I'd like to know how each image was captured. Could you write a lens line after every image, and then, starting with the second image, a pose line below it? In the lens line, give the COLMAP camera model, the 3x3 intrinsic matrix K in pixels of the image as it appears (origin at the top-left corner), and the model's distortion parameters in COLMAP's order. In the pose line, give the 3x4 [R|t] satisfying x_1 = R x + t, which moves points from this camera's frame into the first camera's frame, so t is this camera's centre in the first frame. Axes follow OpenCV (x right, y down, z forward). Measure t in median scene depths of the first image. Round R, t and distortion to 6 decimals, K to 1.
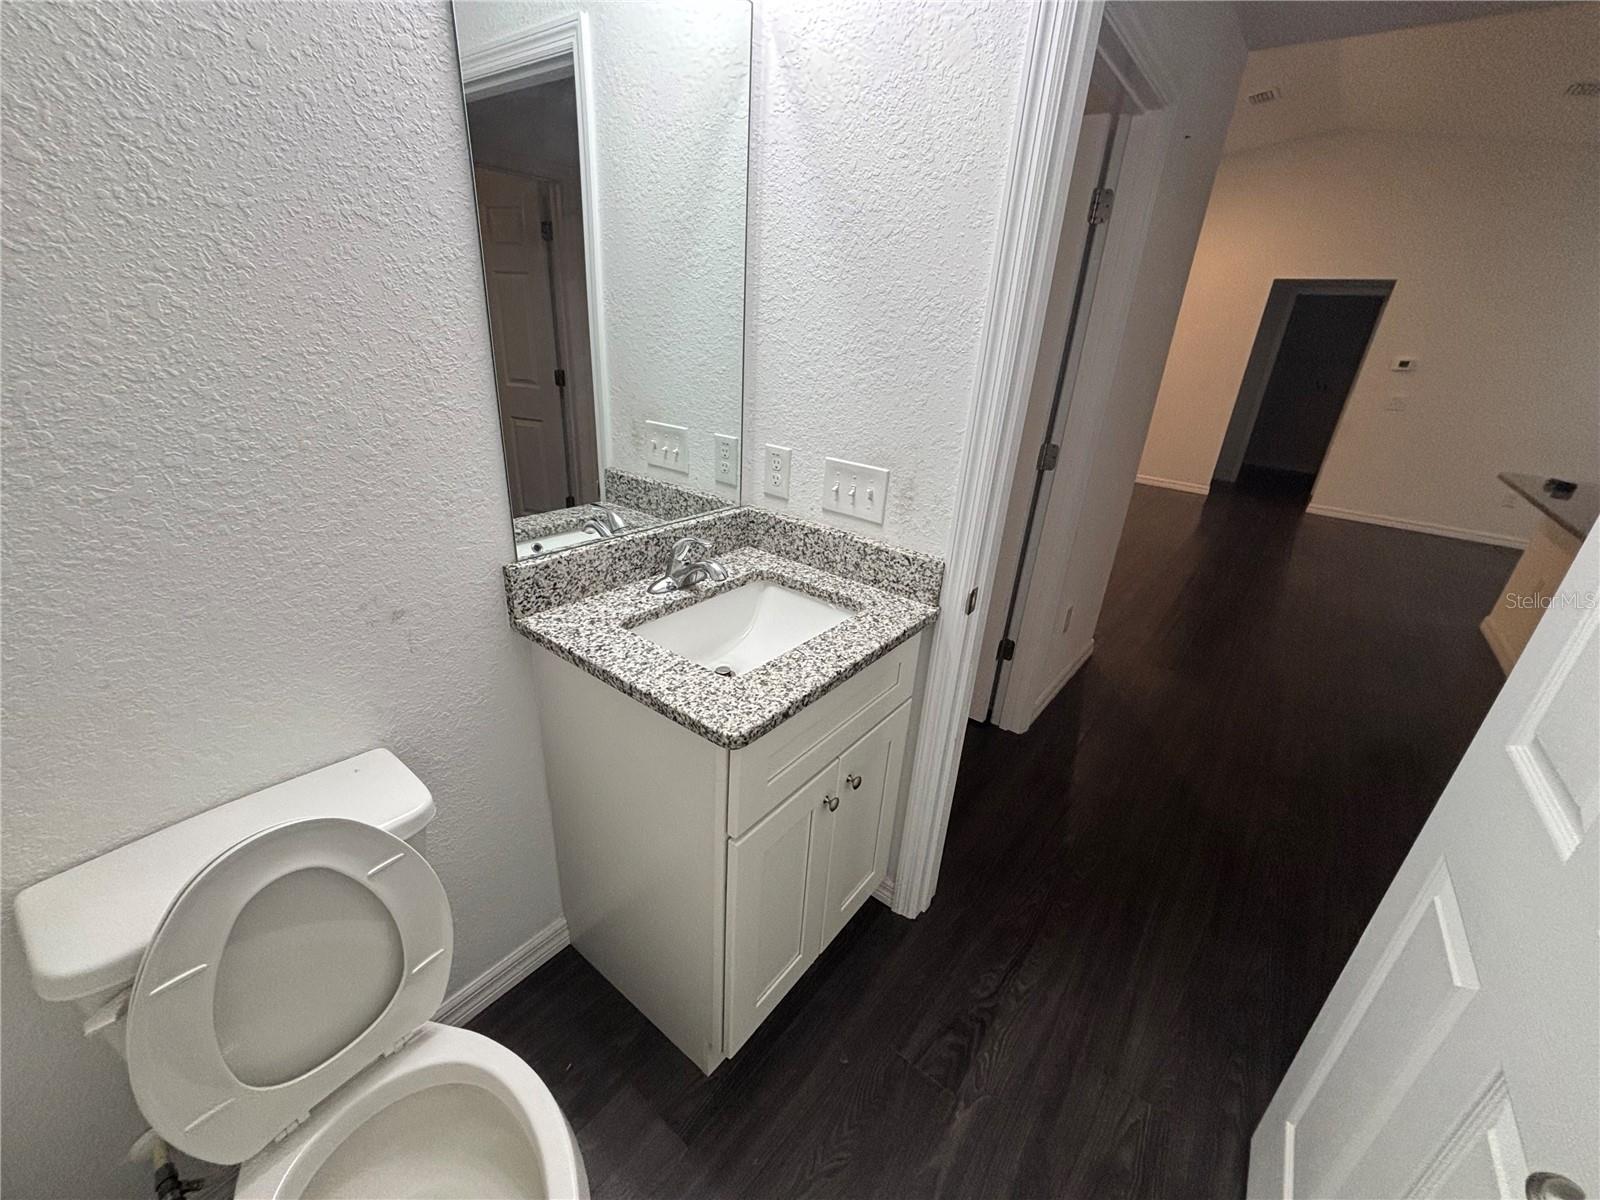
lens RADIAL K [[640.0, 0, 801.9], [0, 640.0, 590.7], [0, 0, 1]] dist [0.013359, -0.004677]
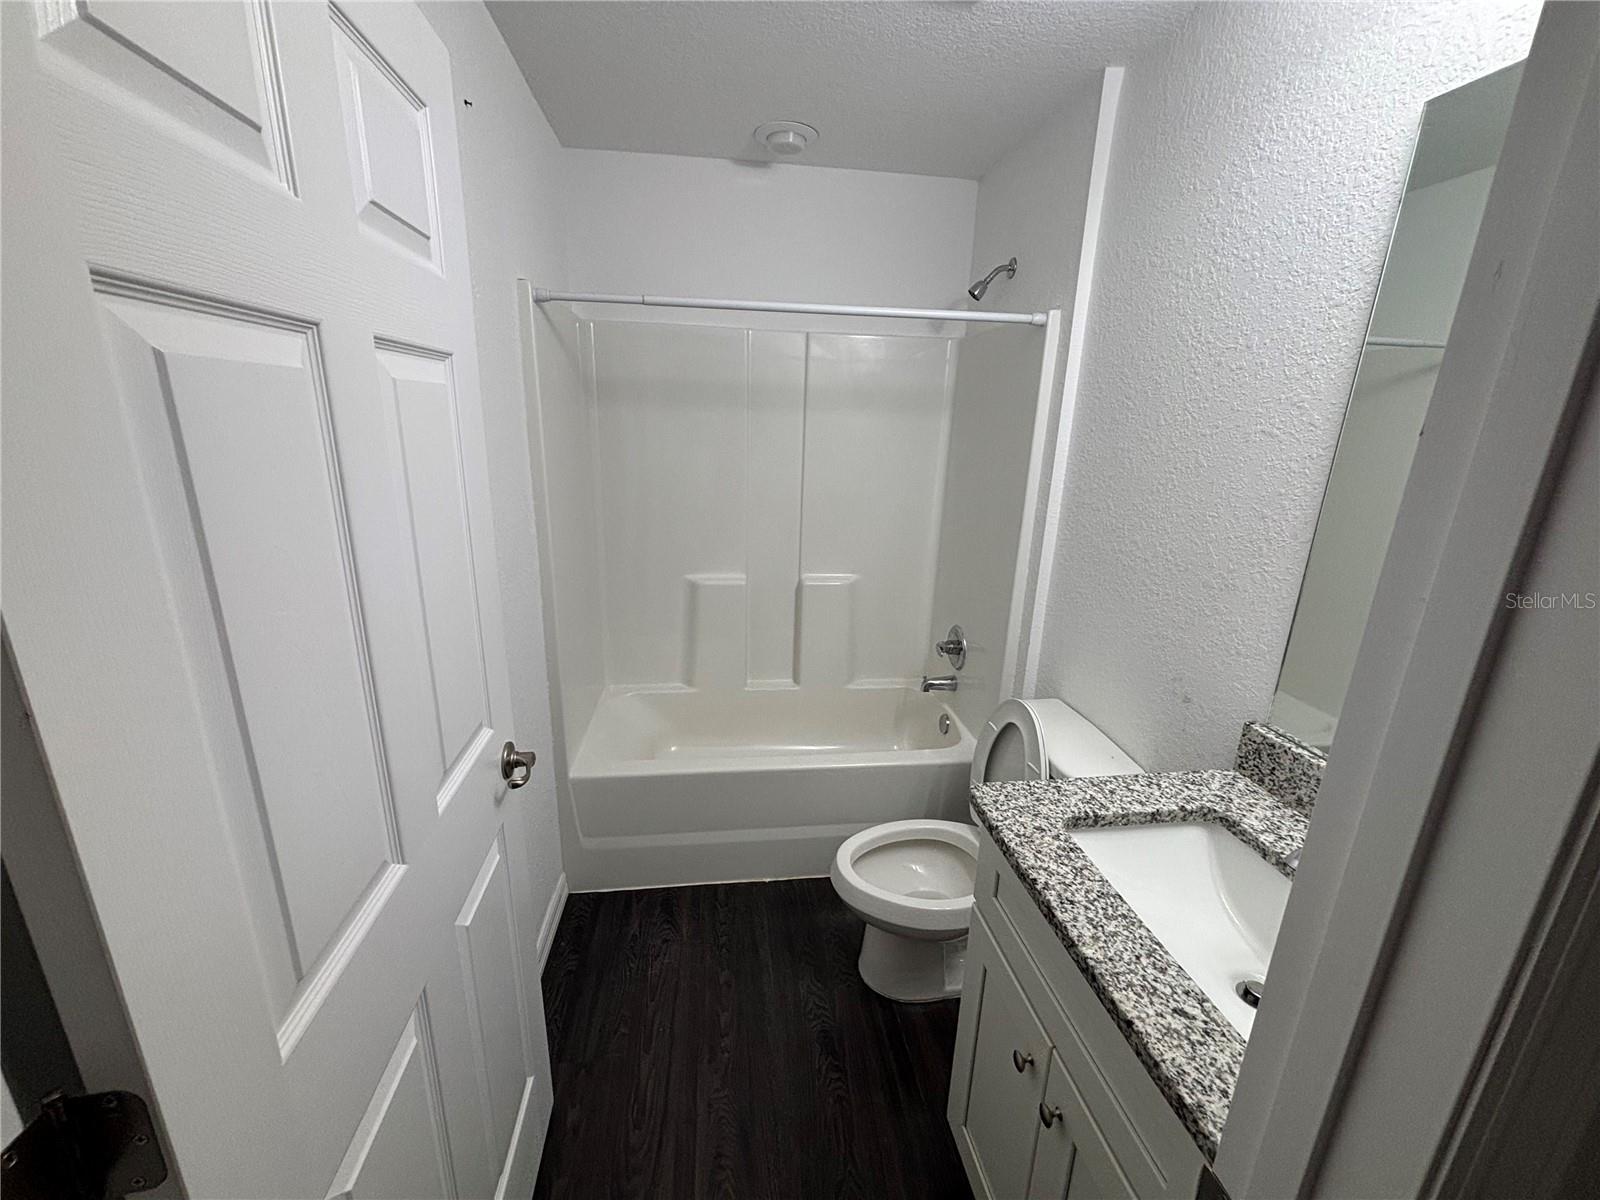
lens RADIAL K [[649.3, 0, 805.2], [0, 649.3, 602.8], [0, 0, 1]] dist [0.066628, 0.000006]
pose [[-0.693782, 0.117228, -0.710580, 0.725075], [-0.347379, 0.809826, 0.472768, -0.411828], [0.630868, 0.574839, -0.521120, 0.890893]]
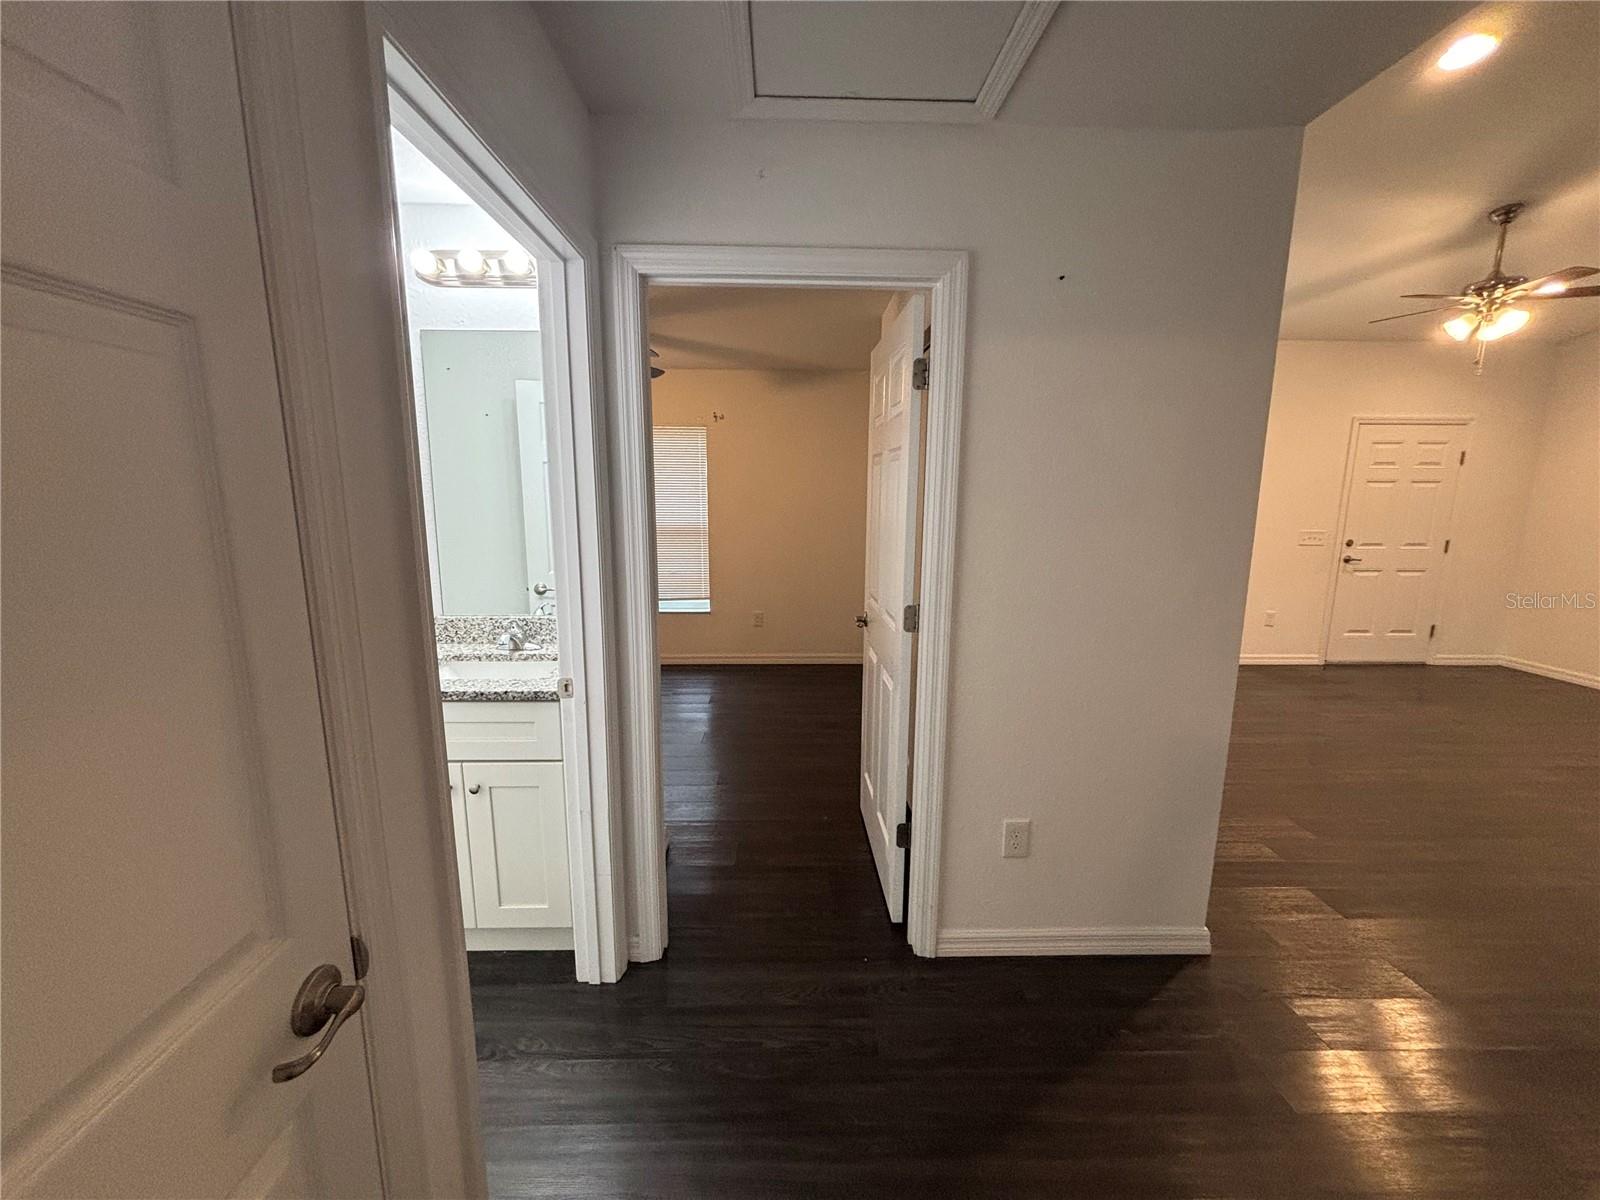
lens RADIAL K [[650.0, 0, 802.1], [0, 650.0, 598.5], [0, 0, 1]] dist [0.001199, 0.000065]
pose [[0.631928, 0.078550, -0.771036, 1.628502], [-0.271132, 0.954393, -0.124986, -0.131340], [0.726054, 0.288035, 0.624405, 0.488793]]
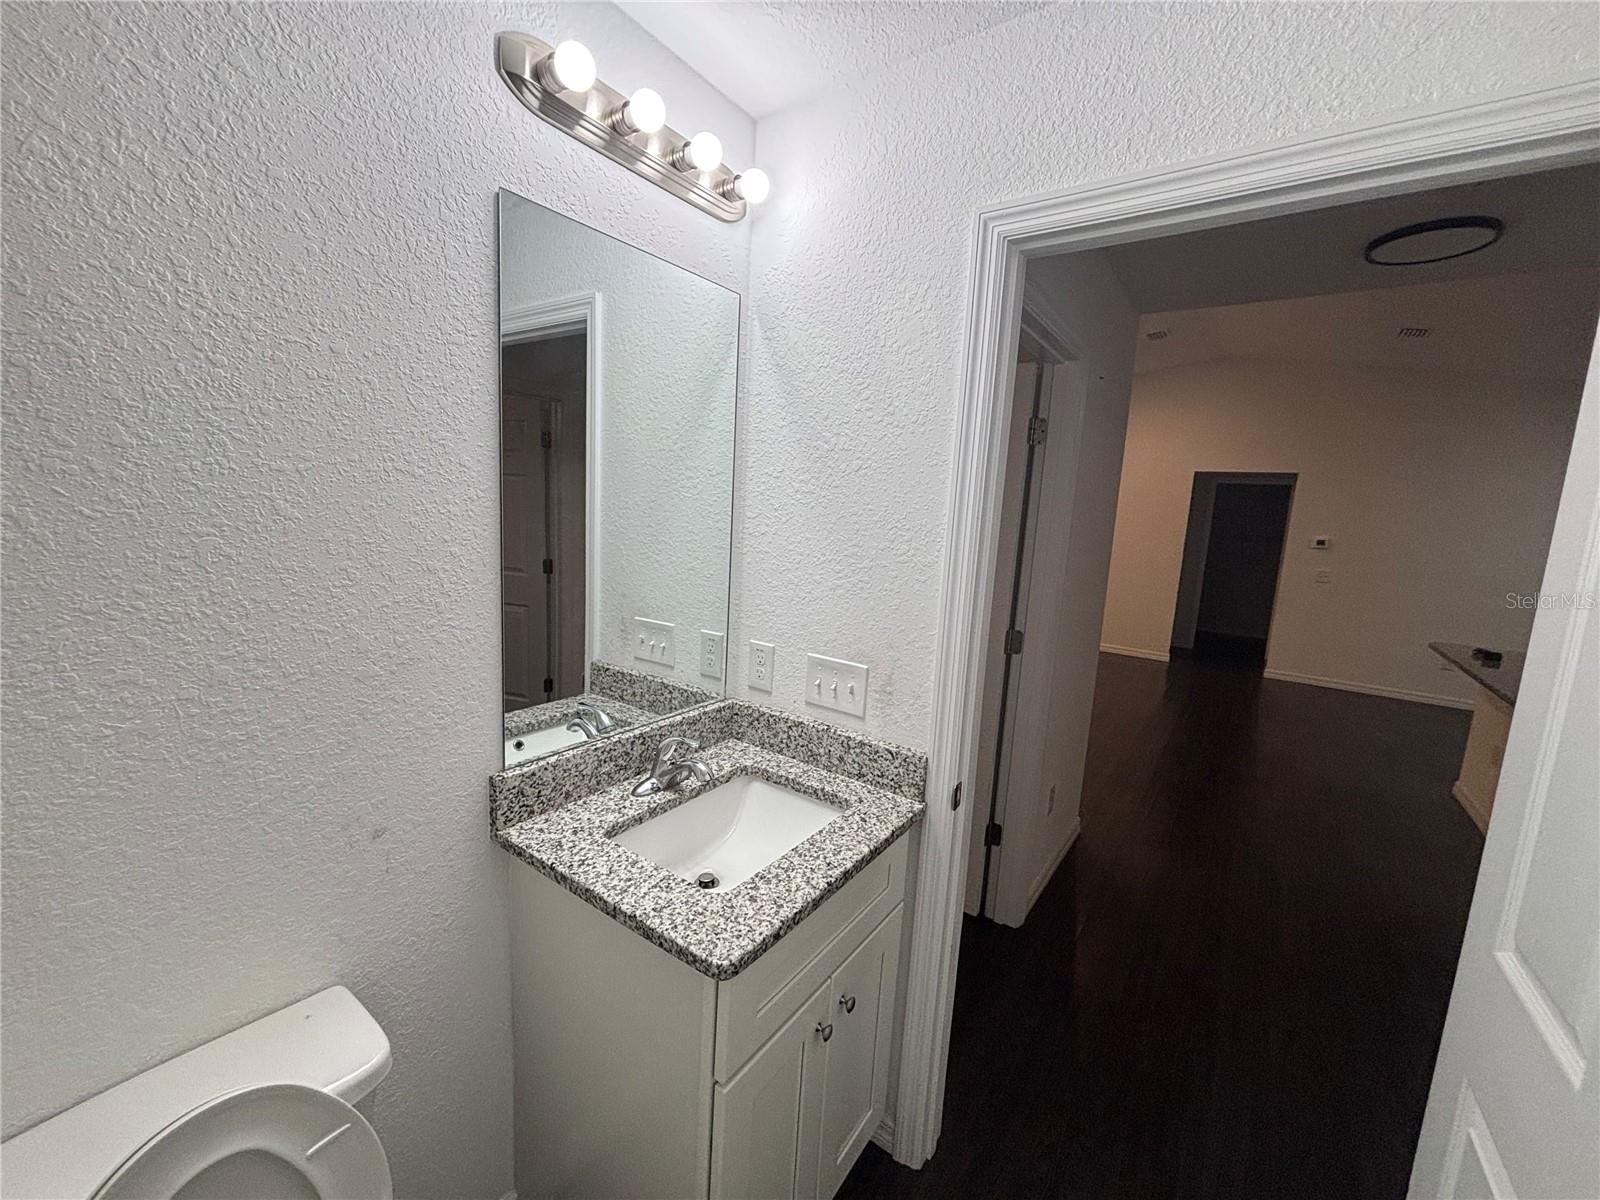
lens RADIAL K [[639.9, 0, 799.8], [0, 639.9, 593.8], [0, 0, 1]] dist [0.000703, 0.000896]
pose [[0.999218, -0.012619, 0.037468, -0.015509], [0.021585, 0.968116, -0.249571, -0.047834], [-0.033124, 0.250185, 0.967631, -0.044418]]
